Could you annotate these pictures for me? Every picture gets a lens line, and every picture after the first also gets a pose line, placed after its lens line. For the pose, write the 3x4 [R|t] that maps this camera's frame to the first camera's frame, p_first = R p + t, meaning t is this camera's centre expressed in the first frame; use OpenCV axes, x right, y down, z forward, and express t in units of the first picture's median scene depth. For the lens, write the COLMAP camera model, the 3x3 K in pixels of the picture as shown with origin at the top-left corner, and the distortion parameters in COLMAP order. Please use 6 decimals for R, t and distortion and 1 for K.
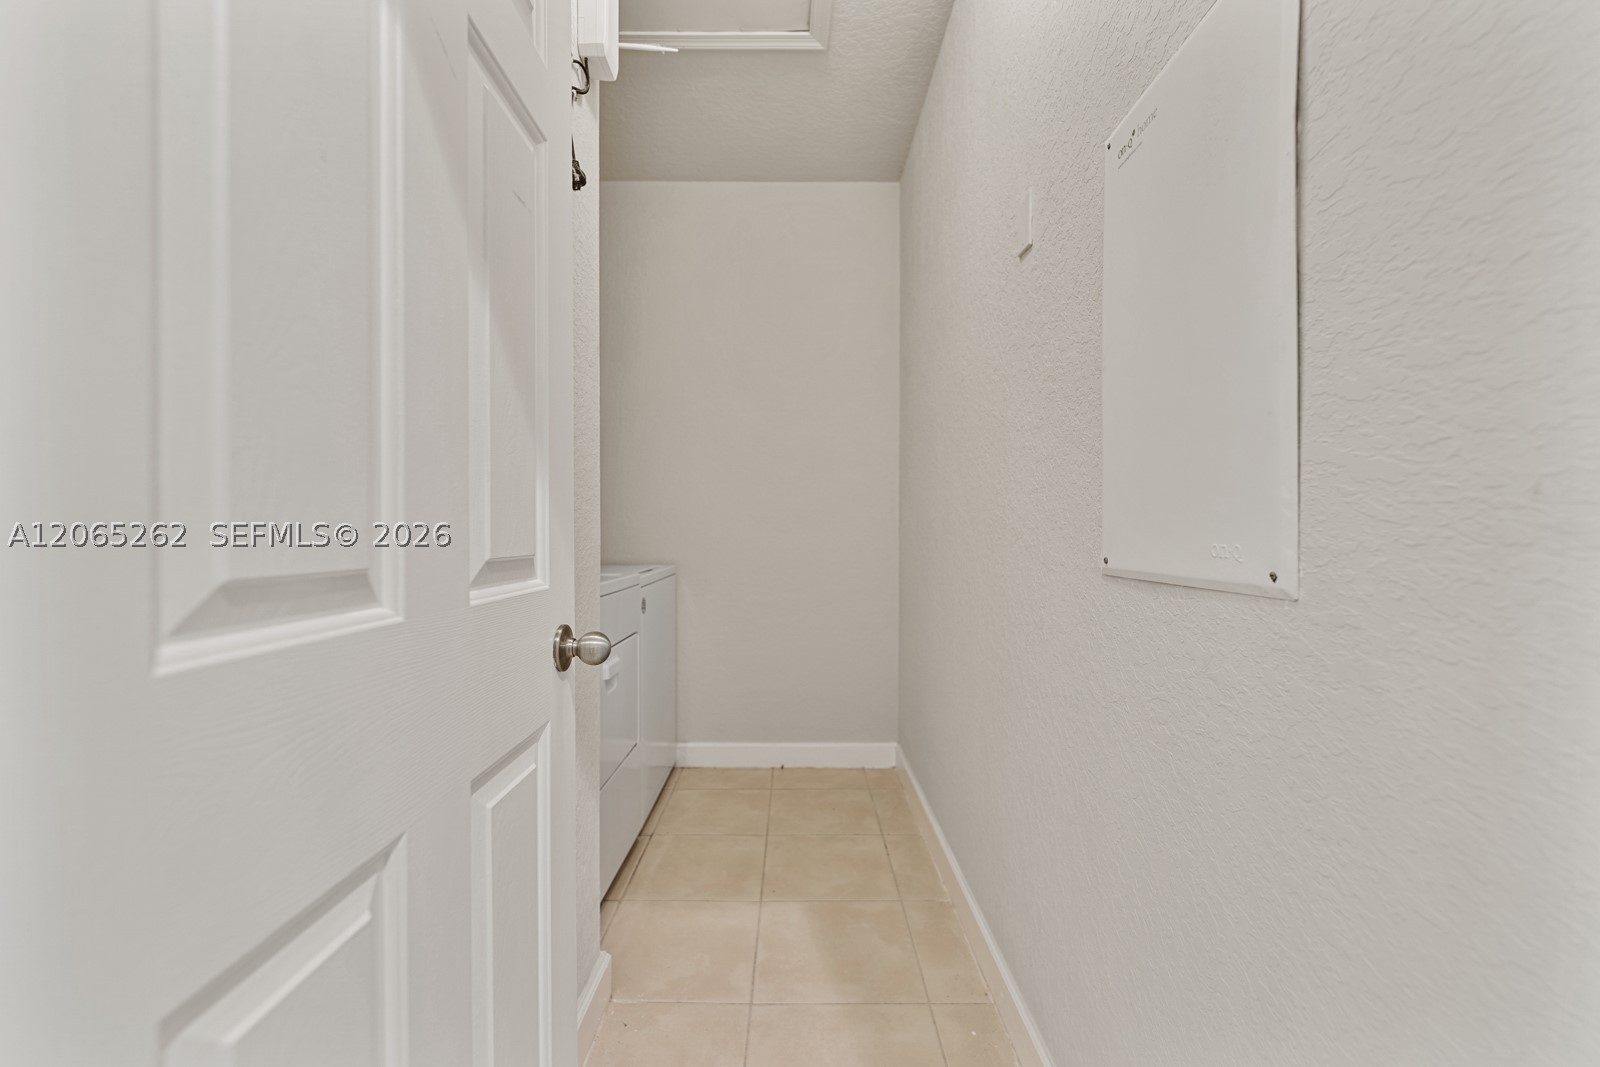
lens RADIAL K [[653.2, 0, 800.0], [0, 653.2, 530.6], [0, 0, 1]] dist [0.021760, 0.000527]
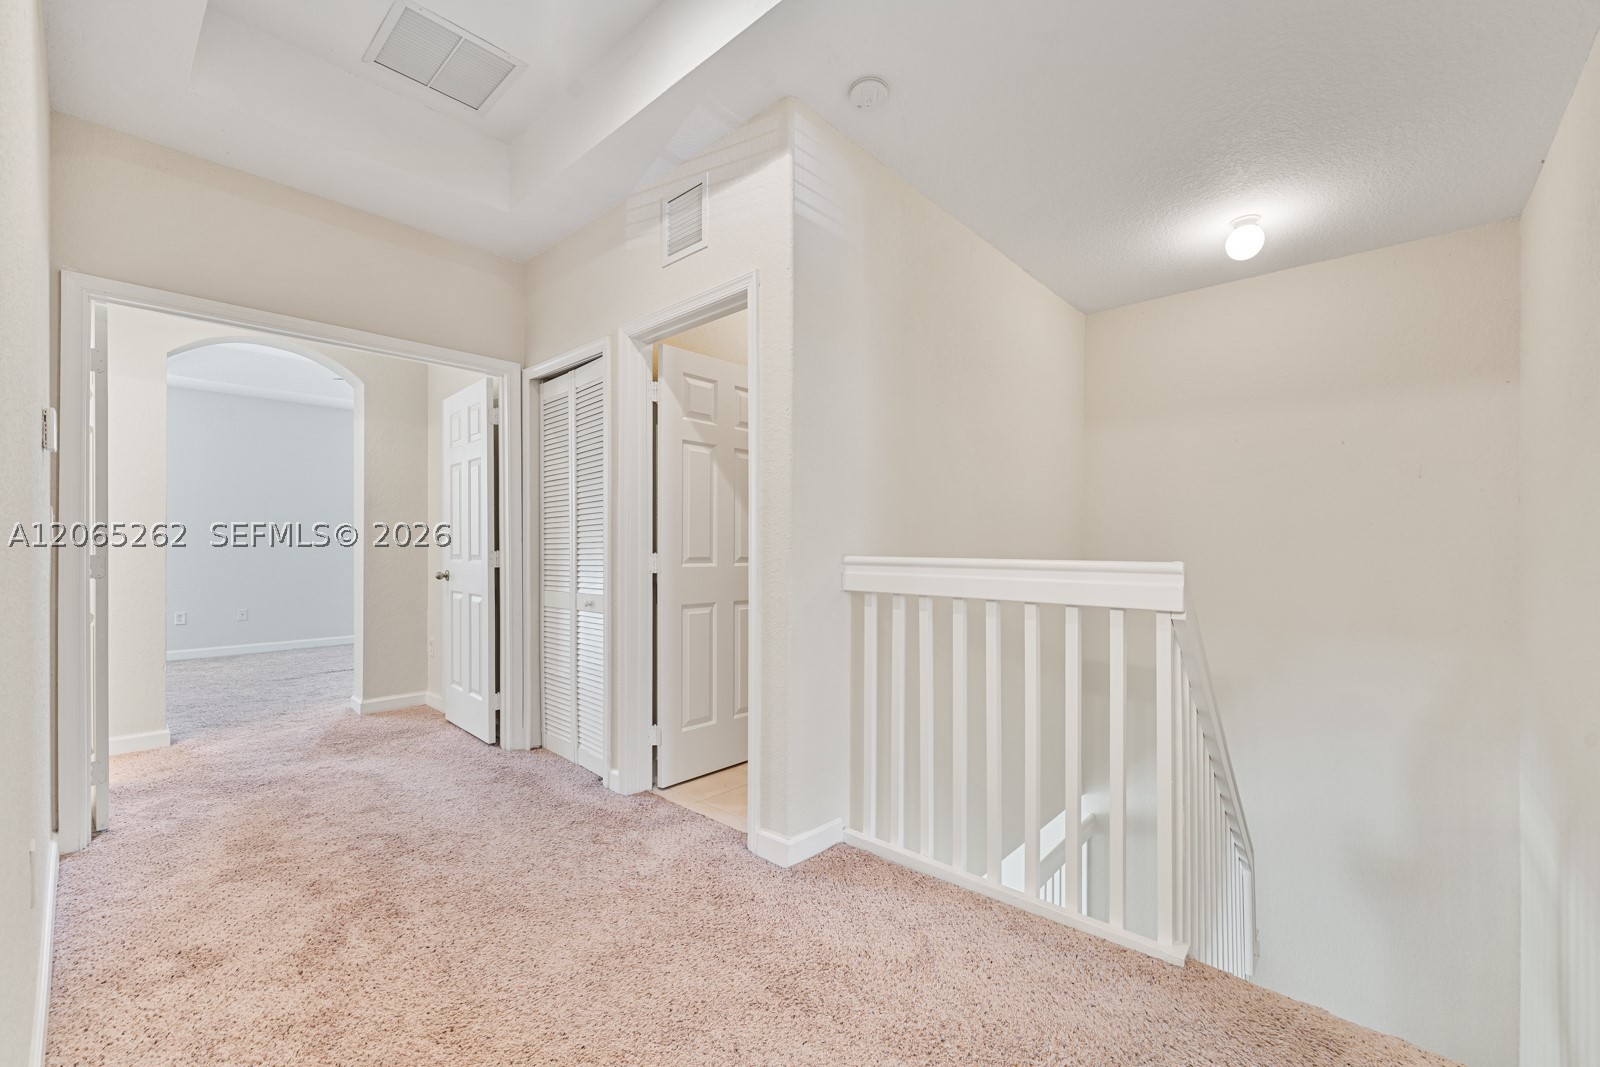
lens RADIAL K [[653.2, 0, 800.7], [0, 653.2, 541.8], [0, 0, 1]] dist [0.021760, 0.000527]
pose [[0.733668, -0.003417, -0.679500, 3.936451], [-0.002070, 0.999971, -0.007265, -0.037406], [0.679505, 0.006737, 0.733640, -2.781042]]
